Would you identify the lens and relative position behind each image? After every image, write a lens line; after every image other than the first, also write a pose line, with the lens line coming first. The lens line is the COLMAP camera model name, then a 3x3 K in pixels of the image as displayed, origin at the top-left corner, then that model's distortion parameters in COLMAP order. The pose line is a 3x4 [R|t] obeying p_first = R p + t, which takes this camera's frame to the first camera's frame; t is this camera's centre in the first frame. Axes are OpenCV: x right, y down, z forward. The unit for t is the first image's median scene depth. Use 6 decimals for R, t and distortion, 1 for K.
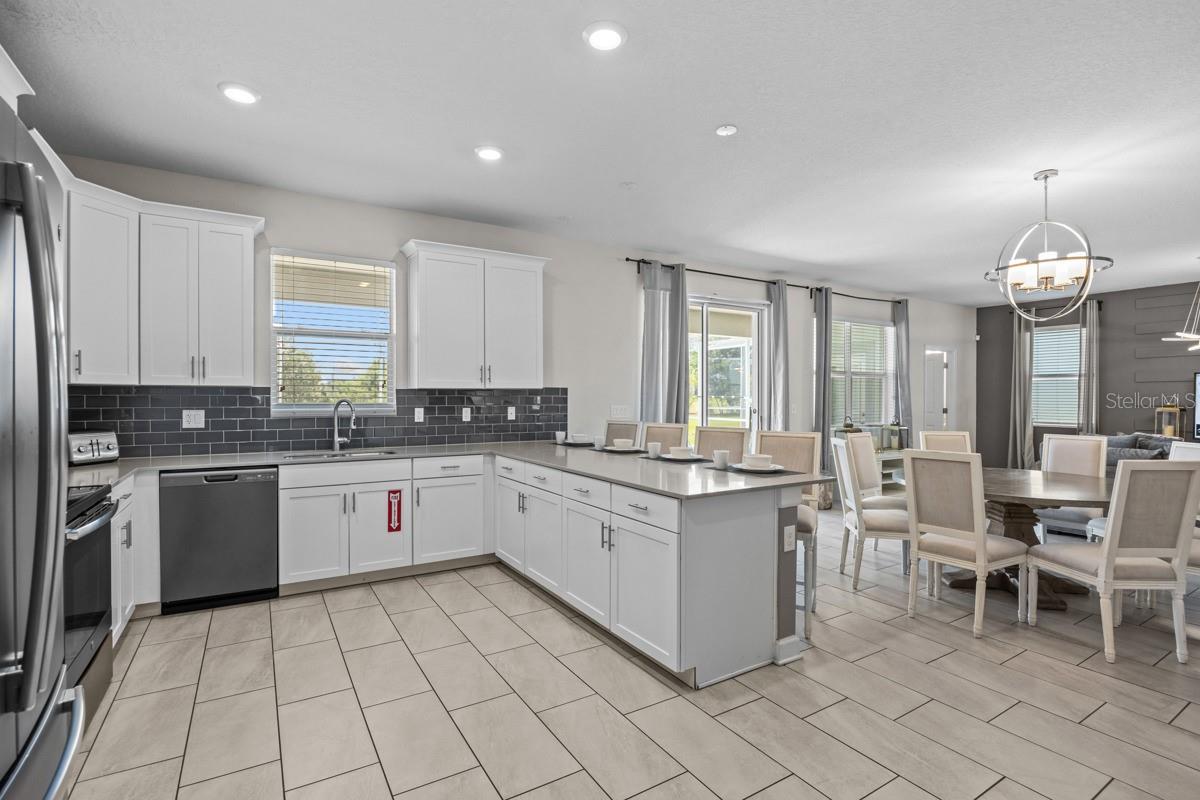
lens RADIAL K [[559.1, 0, 594.3], [0, 559.1, 395.1], [0, 0, 1]] dist [-0.014141, -0.000492]
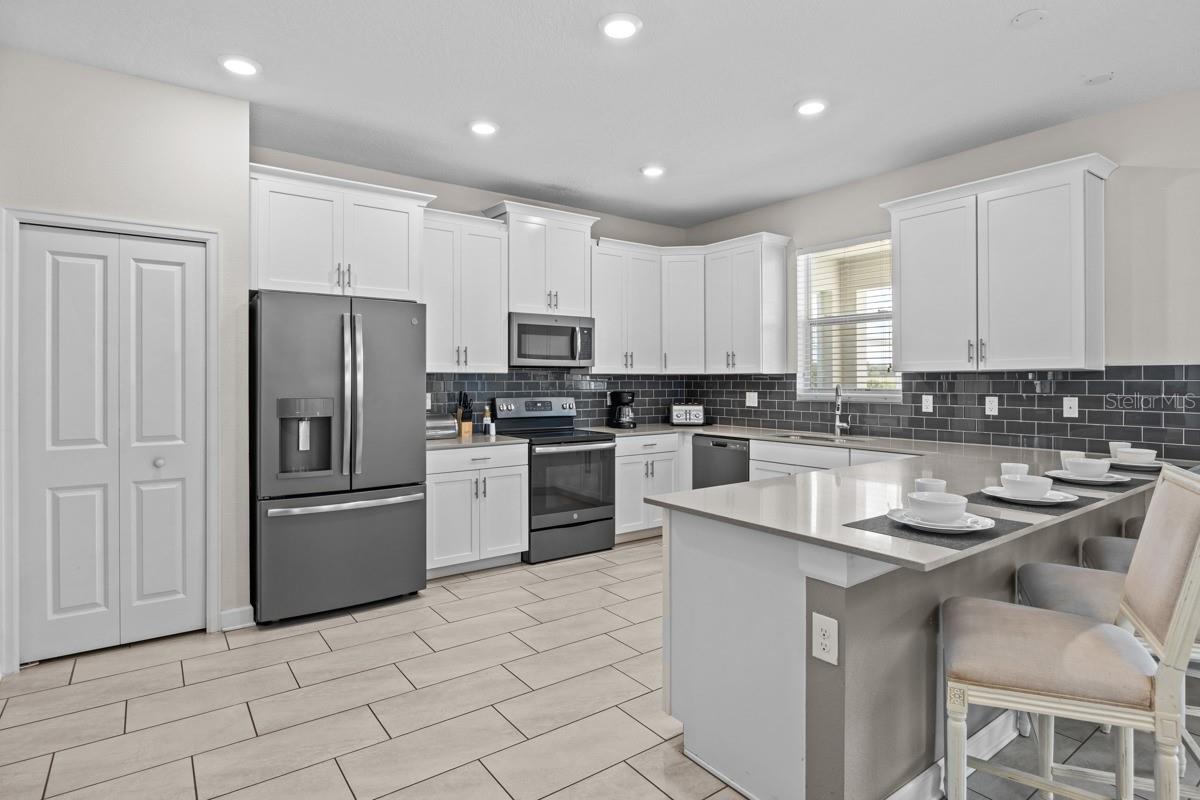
lens RADIAL K [[636.1, 0, 624.1], [0, 636.1, 383.6], [0, 0, 1]] dist [0.001874, 0.000044]
pose [[0.104561, 0.002663, -0.994515, 0.559184], [0.005180, 0.999981, 0.003222, 0.000273], [0.994505, -0.005488, 0.104546, 0.426204]]
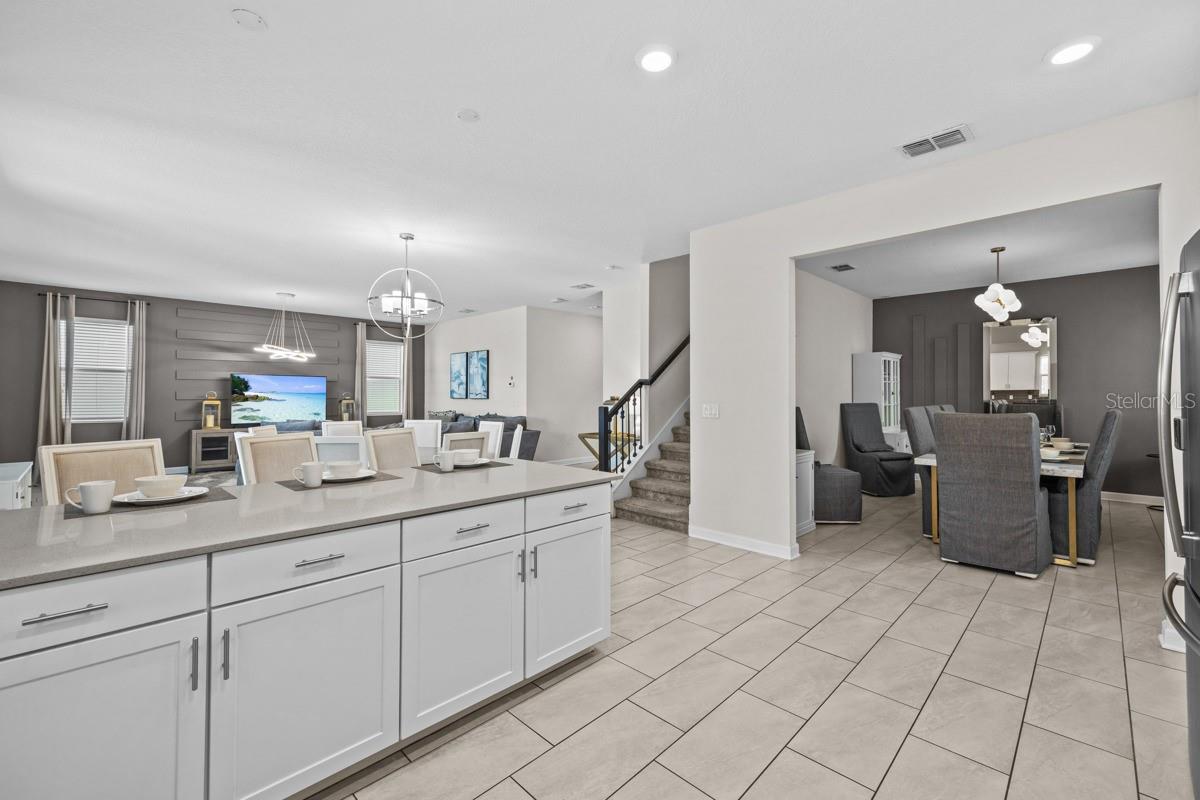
lens RADIAL K [[498.8, 0, 598.7], [0, 498.8, 388.3], [0, 0, 1]] dist [0.004139, -0.002439]
pose [[-0.246812, 0.011049, 0.969000, -0.422267], [-0.009100, 0.999864, -0.013718, 0.003758], [-0.969021, -0.012204, -0.246678, 0.644469]]
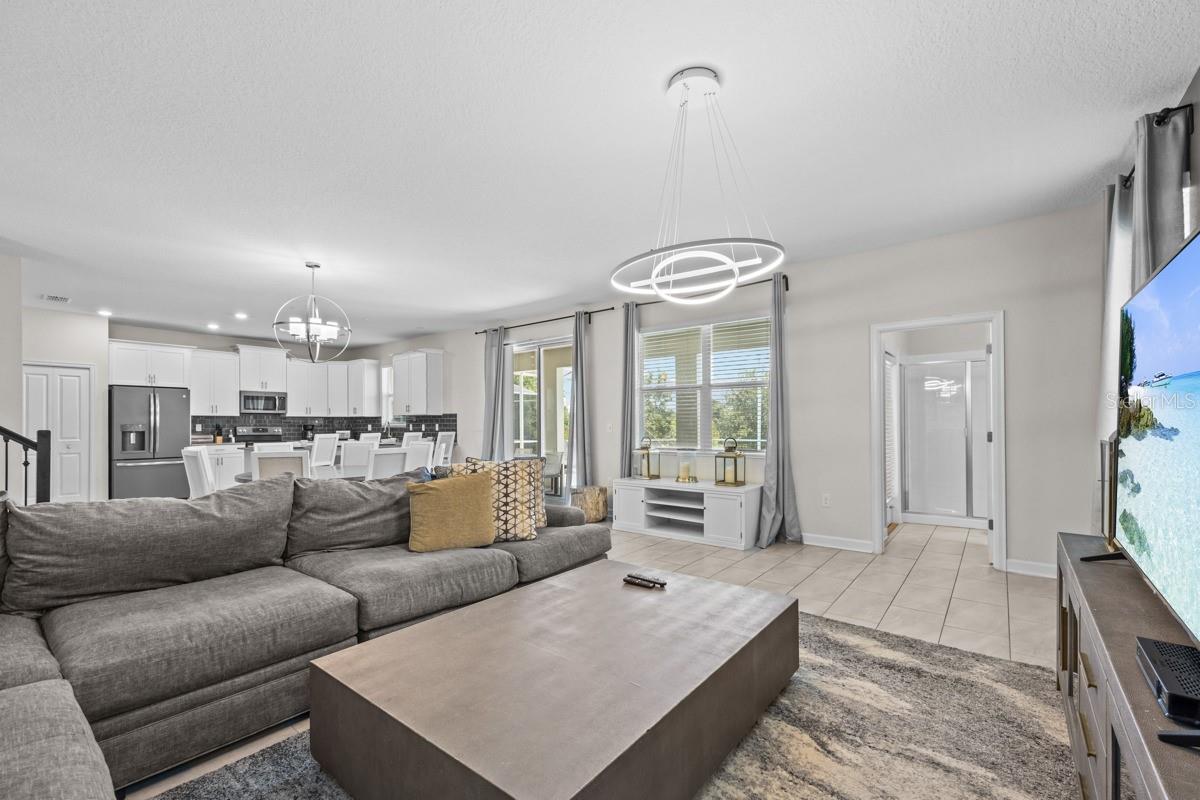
lens RADIAL K [[498.8, 0, 610.2], [0, 498.8, 424.3], [0, 0, 1]] dist [0.004139, -0.002439]
pose [[0.358675, -0.001801, -0.933461, 1.797480], [0.008144, 0.999966, 0.001200, 0.026259], [0.933427, -0.008032, 0.358678, 0.973447]]
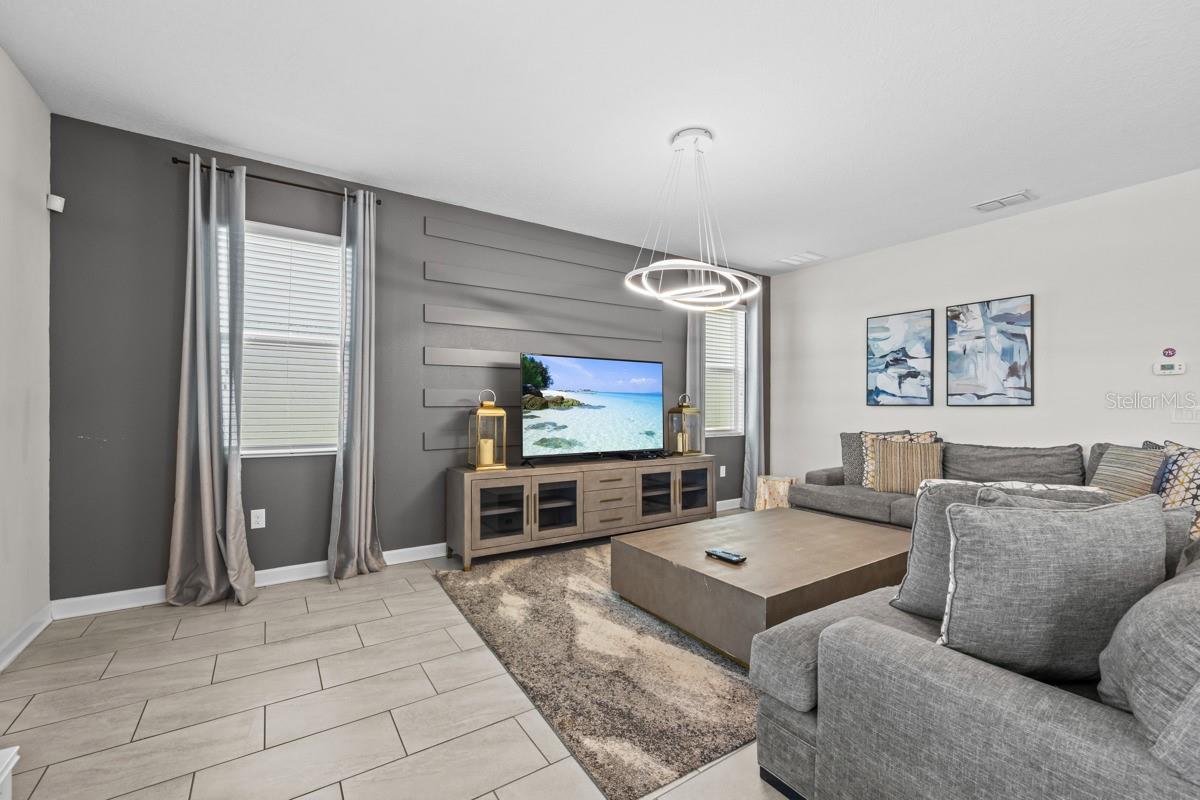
lens RADIAL K [[498.8, 0, 602.8], [0, 498.8, 403.0], [0, 0, 1]] dist [0.004139, -0.002439]
pose [[-0.051138, 0.005189, 0.998678, 0.749973], [-0.008350, 0.999949, -0.005623, 0.029947], [-0.998657, -0.008627, -0.051092, 1.370553]]
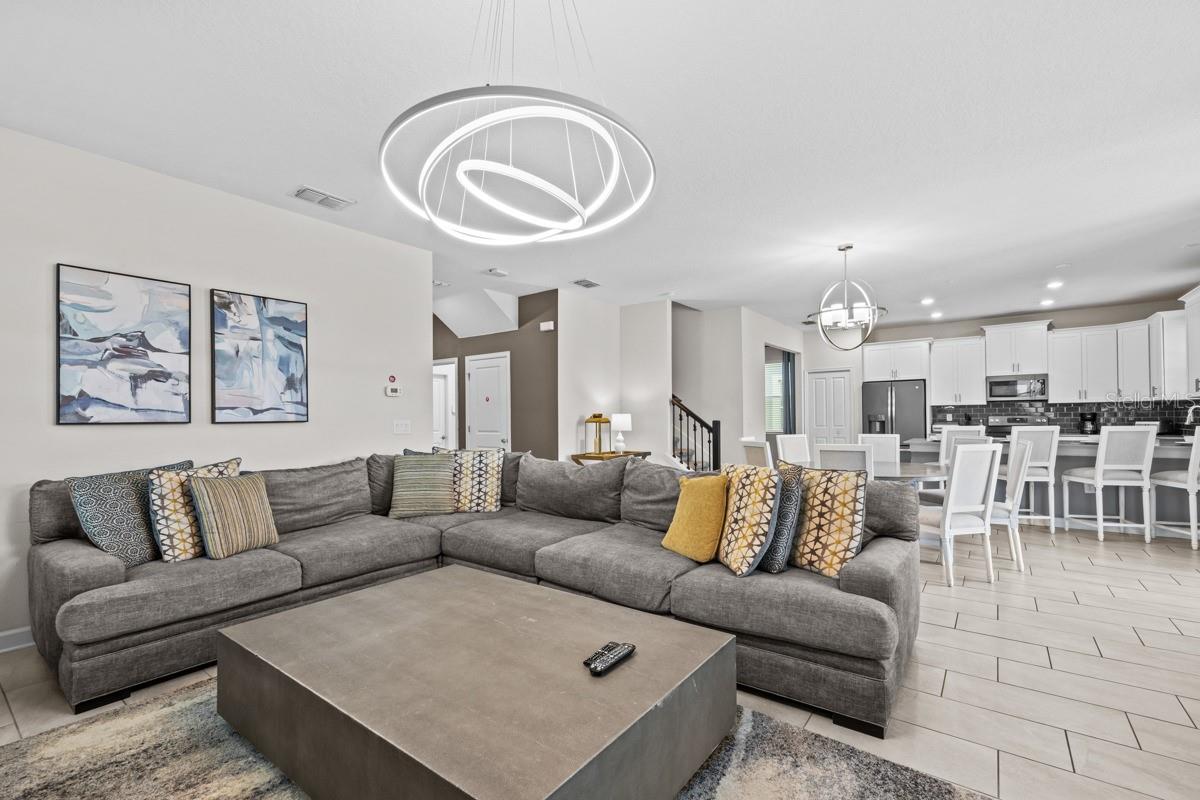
lens RADIAL K [[529.5, 0, 592.9], [0, 529.5, 412.3], [0, 0, 1]] dist [0.014861, -0.000279]
pose [[-0.933739, 0.004734, -0.357922, 1.449584], [0.011467, 0.999795, -0.016691, 0.027682], [0.357770, -0.019689, -0.933602, 1.559719]]
